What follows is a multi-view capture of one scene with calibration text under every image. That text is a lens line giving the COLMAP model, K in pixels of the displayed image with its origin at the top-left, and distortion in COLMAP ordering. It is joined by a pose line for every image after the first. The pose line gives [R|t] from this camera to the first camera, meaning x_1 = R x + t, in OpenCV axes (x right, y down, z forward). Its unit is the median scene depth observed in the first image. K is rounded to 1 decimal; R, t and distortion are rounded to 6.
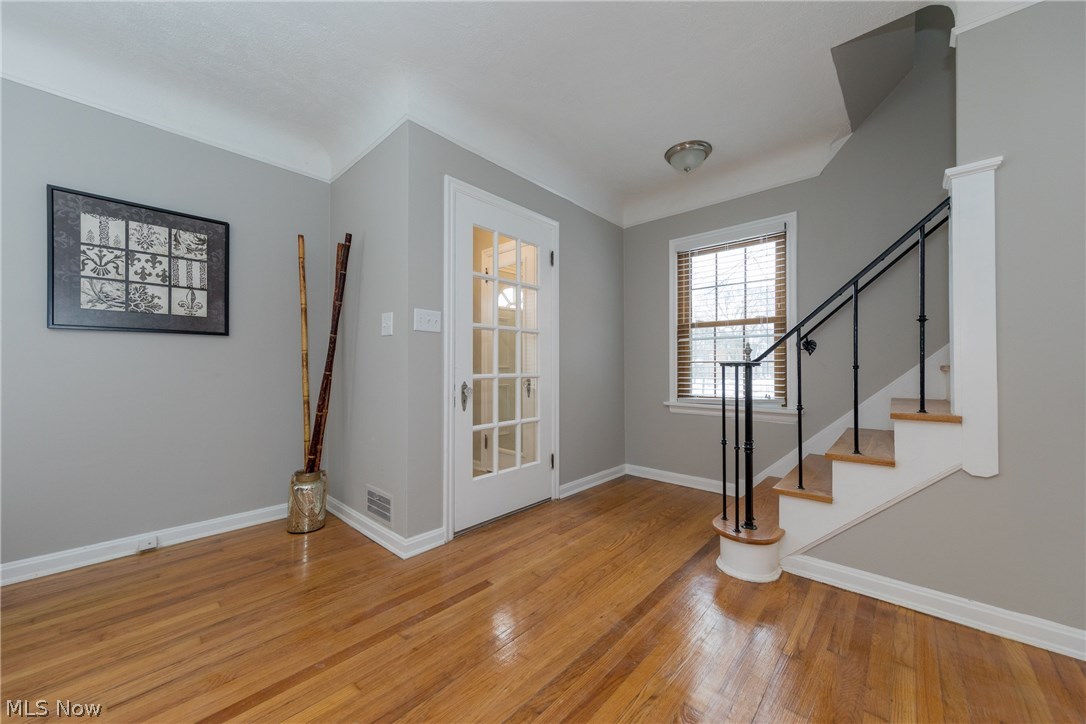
lens RADIAL K [[400.1, 0, 545.7], [0, 400.1, 365.1], [0, 0, 1]] dist [0.000291, 0.000033]
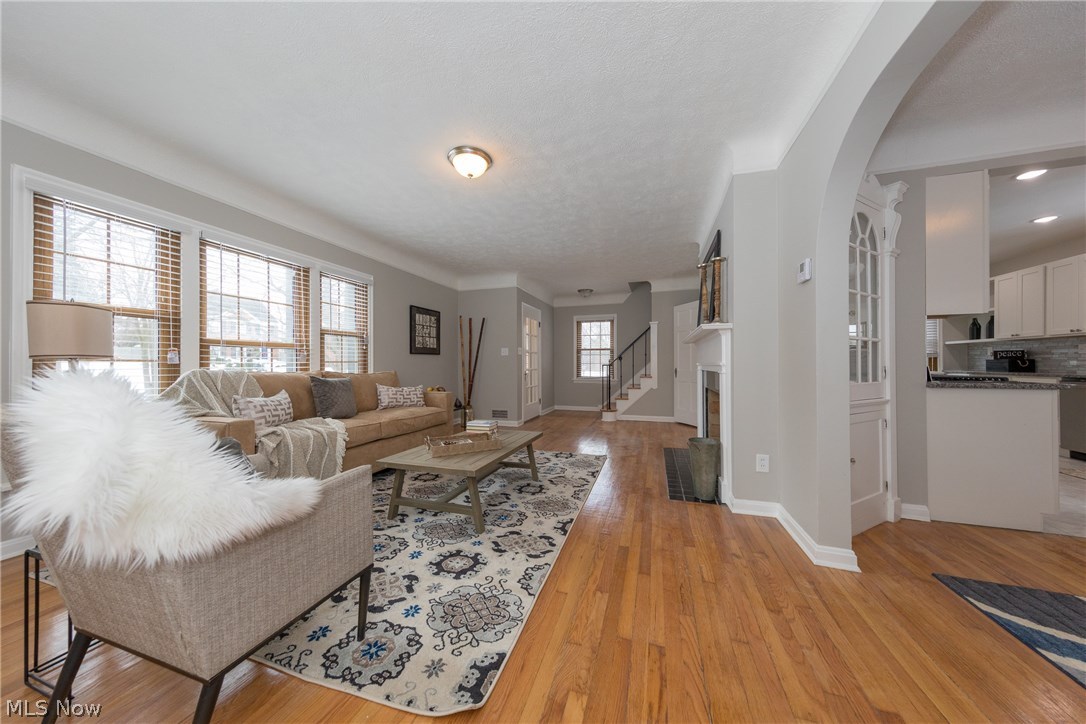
lens RADIAL K [[340.2, 0, 546.5], [0, 340.2, 363.3], [0, 0, 1]] dist [0.003258, -0.000067]
pose [[0.912162, -0.001856, 0.409825, -0.895448], [-0.000508, 0.999984, 0.005660, -0.025122], [-0.409829, -0.005371, 0.912147, -1.106632]]
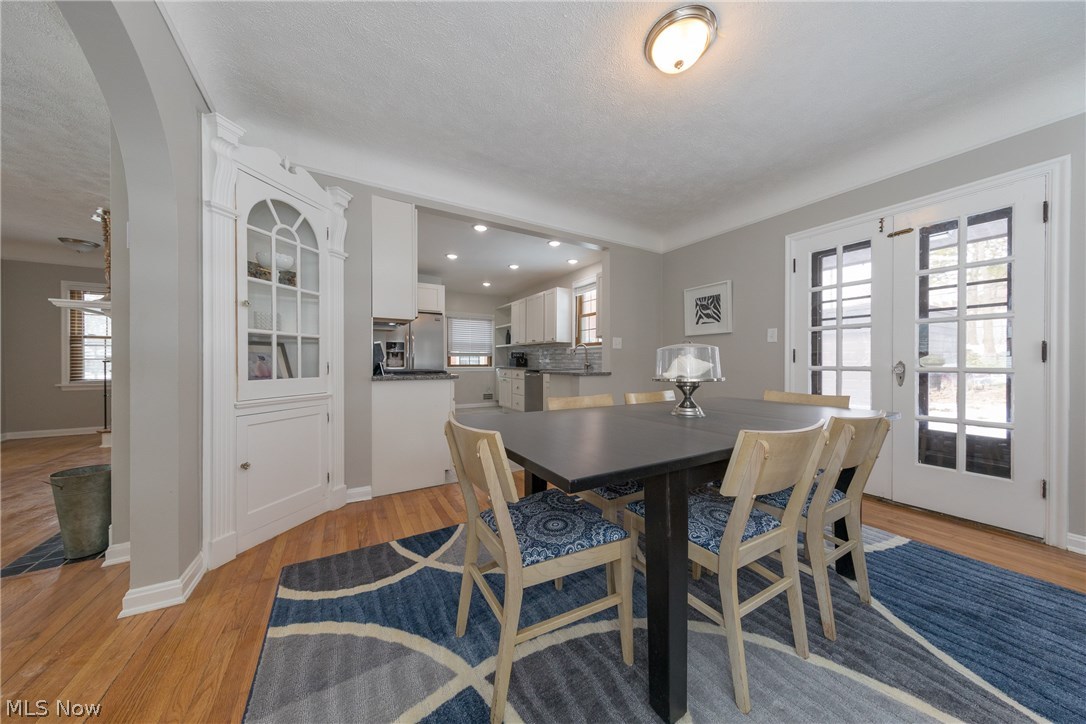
lens RADIAL K [[340.2, 0, 546.5], [0, 340.2, 363.3], [0, 0, 1]] dist [0.003258, -0.000067]
pose [[0.290144, -0.005534, 0.956967, -0.501443], [-0.008883, 0.999925, 0.008475, -0.022942], [-0.956942, -0.010959, 0.290073, -1.431895]]
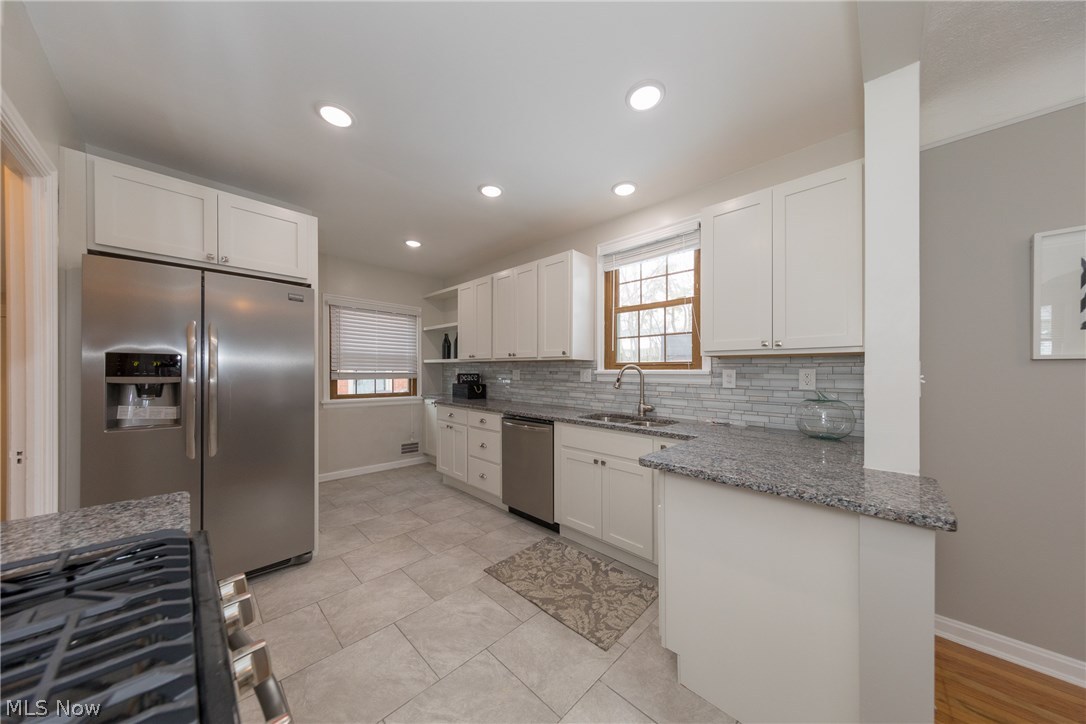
lens RADIAL K [[342.9, 0, 540.2], [0, 342.9, 378.0], [0, 0, 1]] dist [0.014673, 0.000020]
pose [[0.042099, -0.018532, 0.998942, 0.386087], [-0.015854, 0.999690, 0.019214, -0.092214], [-0.998988, -0.016646, 0.041792, -0.875531]]
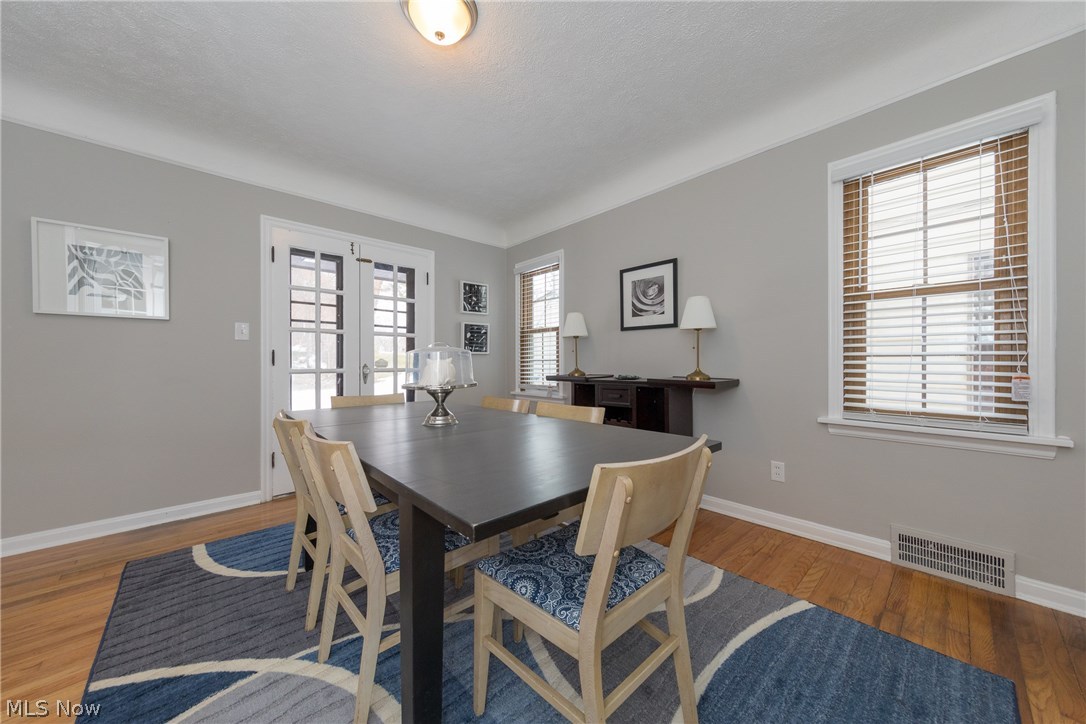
lens RADIAL K [[377.7, 0, 544.1], [0, 377.7, 362.2], [0, 0, 1]] dist [0.008912, -0.000022]
pose [[-0.995898, -0.000885, 0.090475, -0.105621], [-0.001836, 0.999944, -0.010427, -0.023297], [-0.090461, -0.010550, -0.995844, -0.935510]]
